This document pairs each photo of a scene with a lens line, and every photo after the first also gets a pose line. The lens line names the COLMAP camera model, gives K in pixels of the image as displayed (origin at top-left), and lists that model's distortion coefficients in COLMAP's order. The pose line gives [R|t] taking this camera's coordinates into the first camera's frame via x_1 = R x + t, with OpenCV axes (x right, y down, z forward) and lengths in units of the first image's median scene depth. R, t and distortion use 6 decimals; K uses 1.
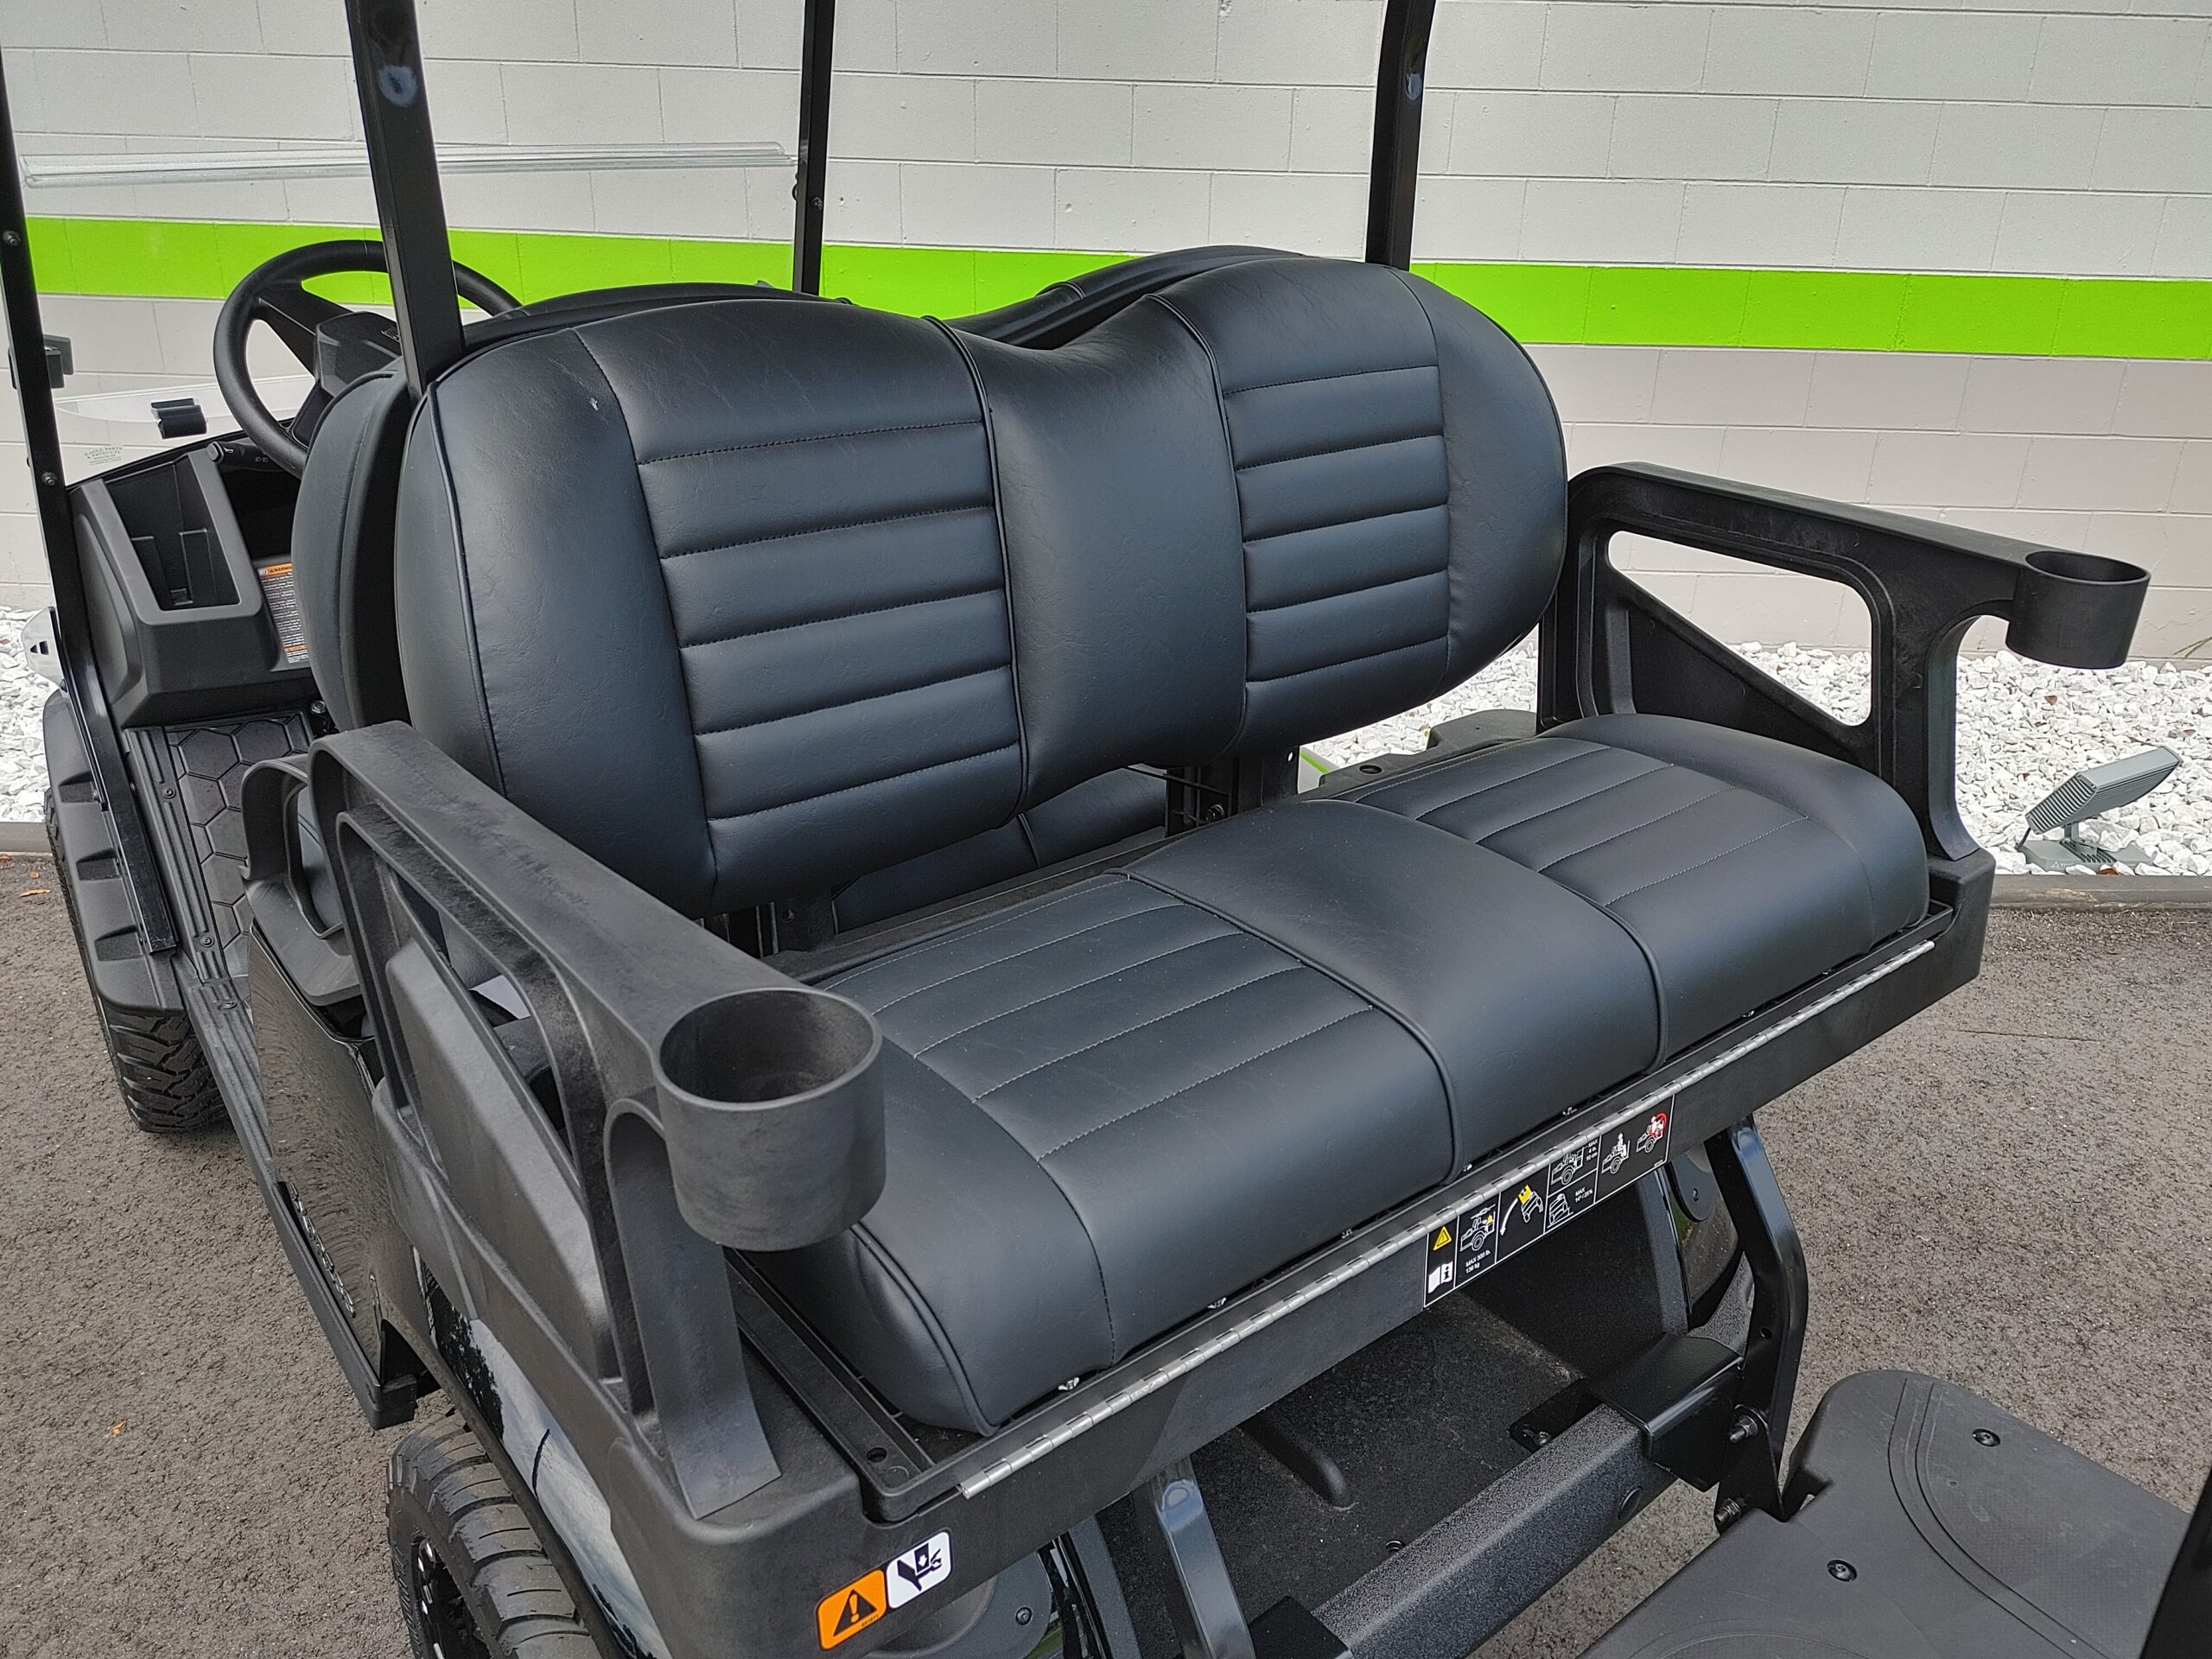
lens RADIAL K [[1681.7, 0, 1106.0], [0, 1681.7, 829.5], [0, 0, 1]] dist [0.091185, -0.116105]
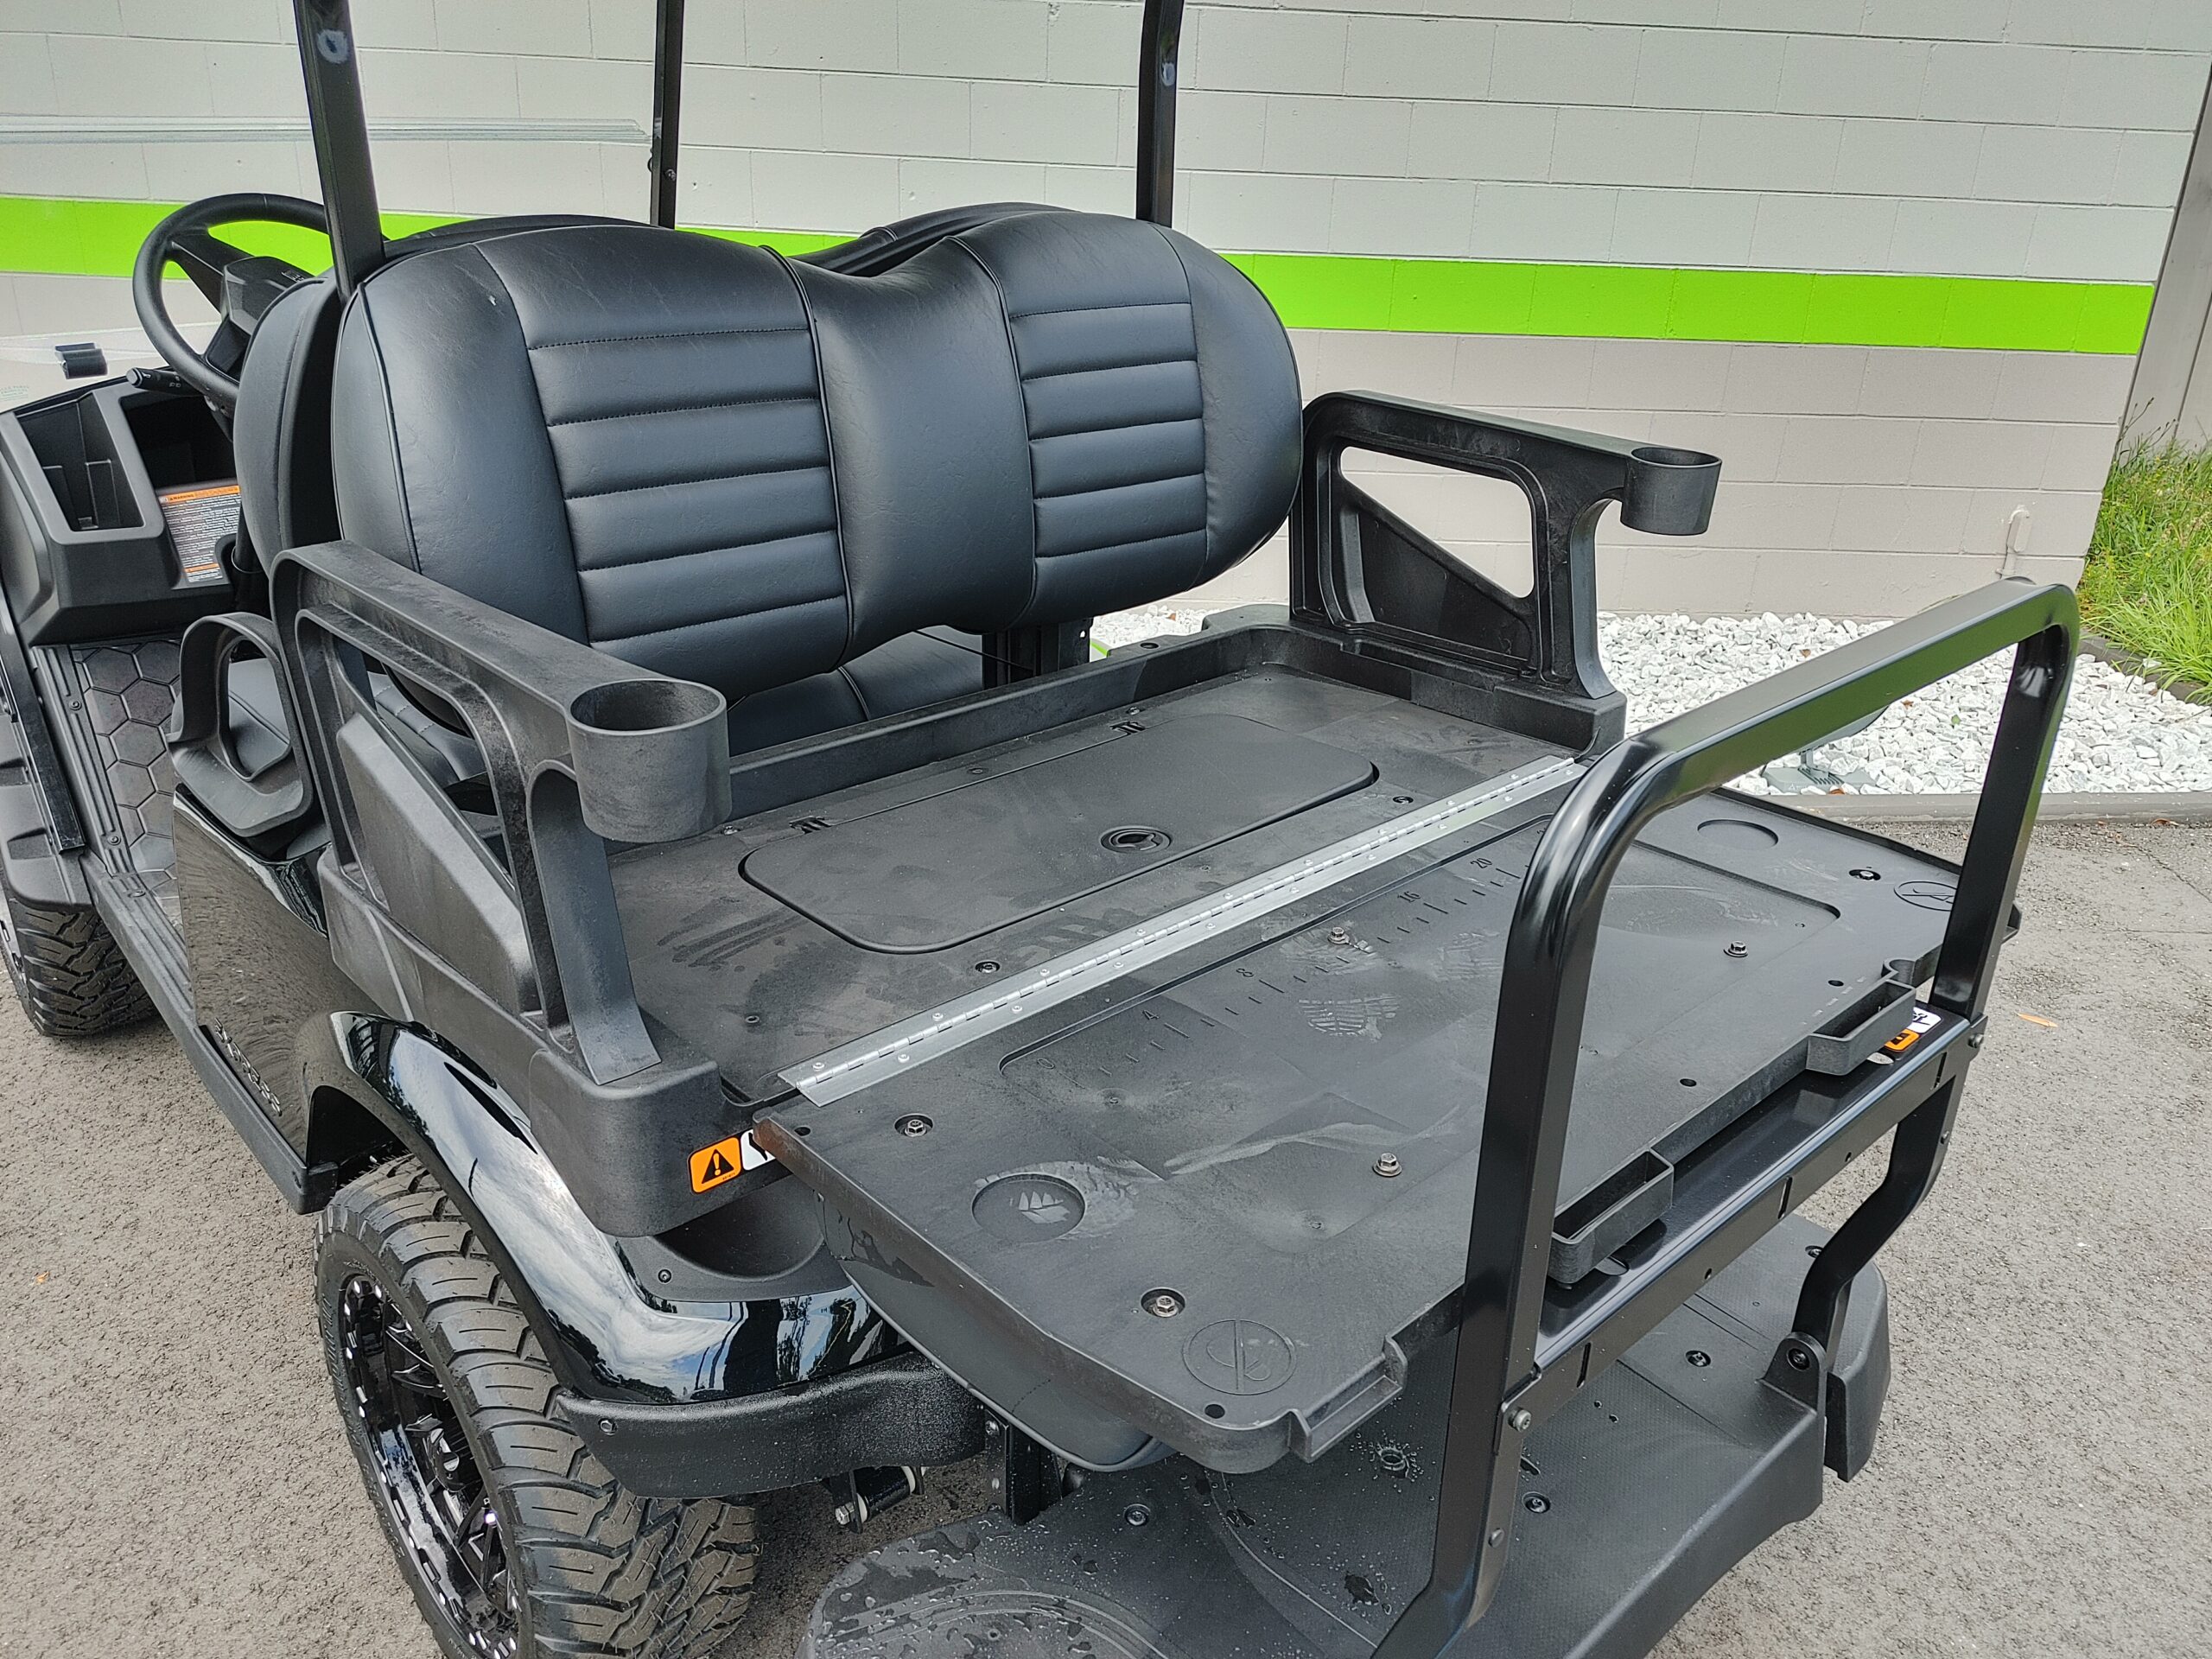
lens RADIAL K [[1677.0, 0, 1110.6], [0, 1677.0, 838.9], [0, 0, 1]] dist [0.095466, -0.123111]
pose [[0.996780, -0.015658, 0.078644, 0.034948], [0.015495, 0.999876, 0.002675, 0.104230], [-0.078676, -0.001448, 0.996899, -0.203256]]
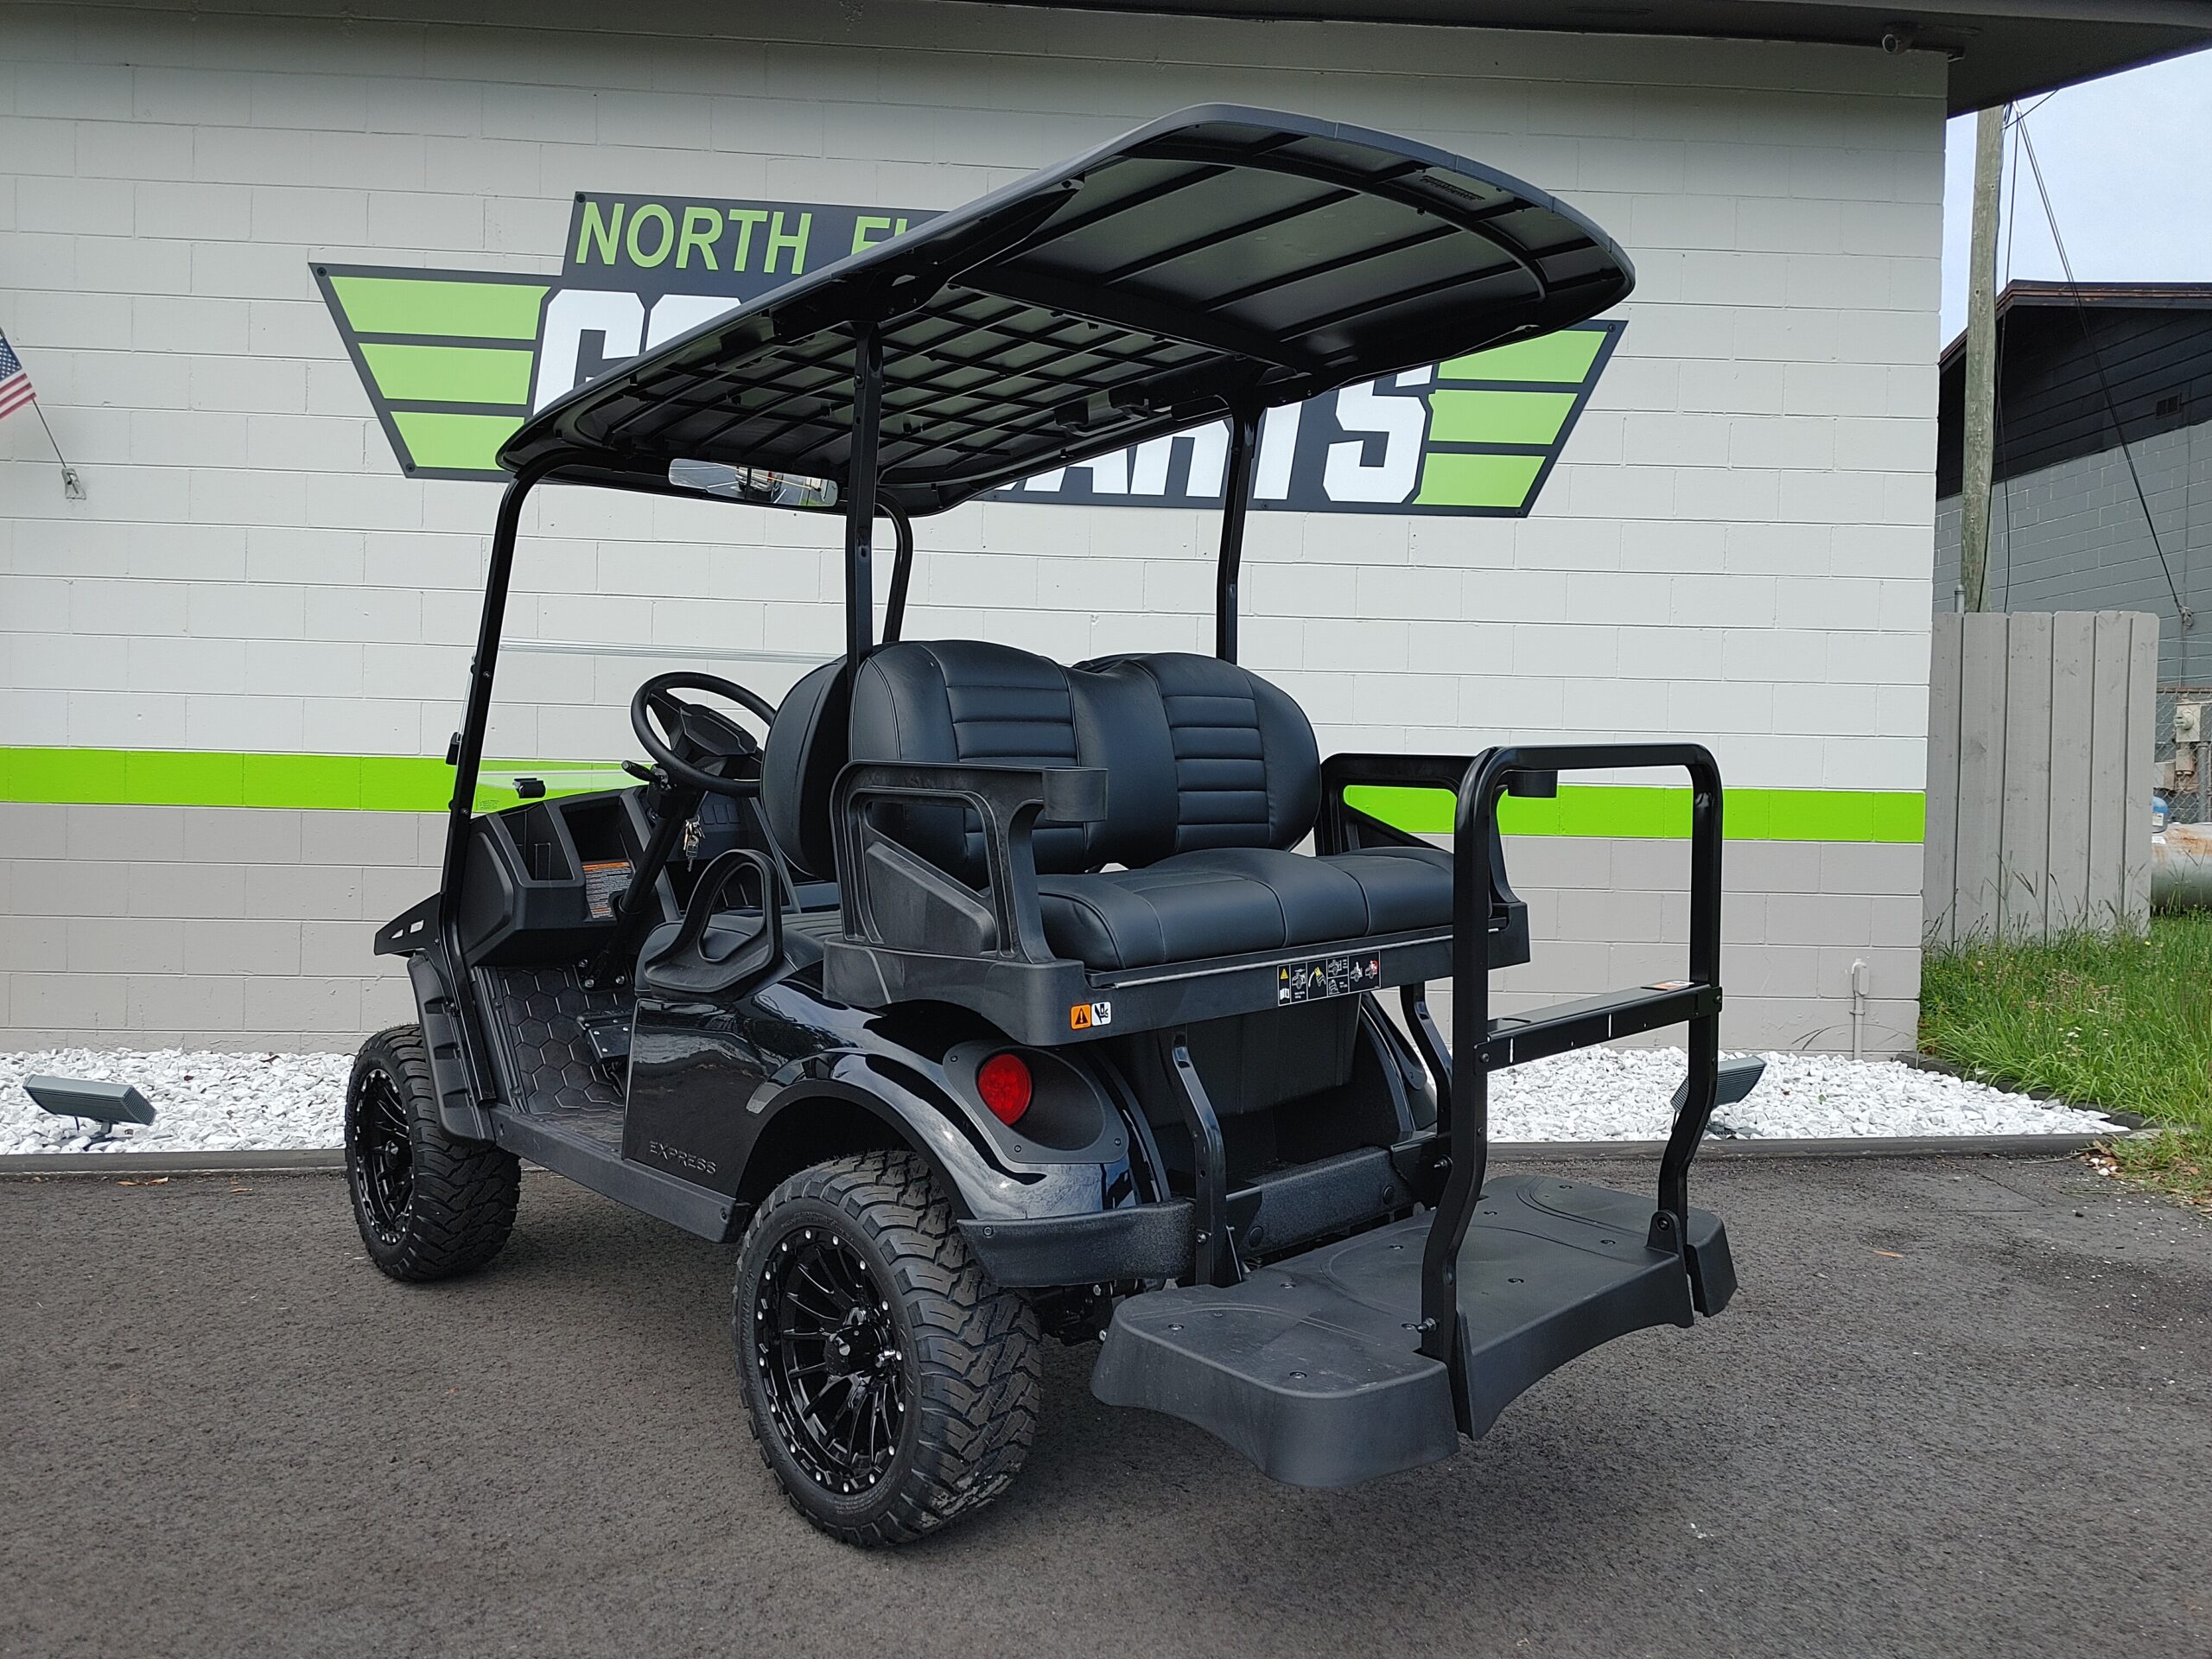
lens RADIAL K [[1677.0, 0, 1110.6], [0, 1677.0, 838.9], [0, 0, 1]] dist [0.095466, -0.123111]
pose [[0.994374, -0.008100, 0.105616, -0.205977], [0.044620, 0.936323, -0.348294, 0.606941], [-0.096070, 0.351047, 0.931416, -0.879009]]
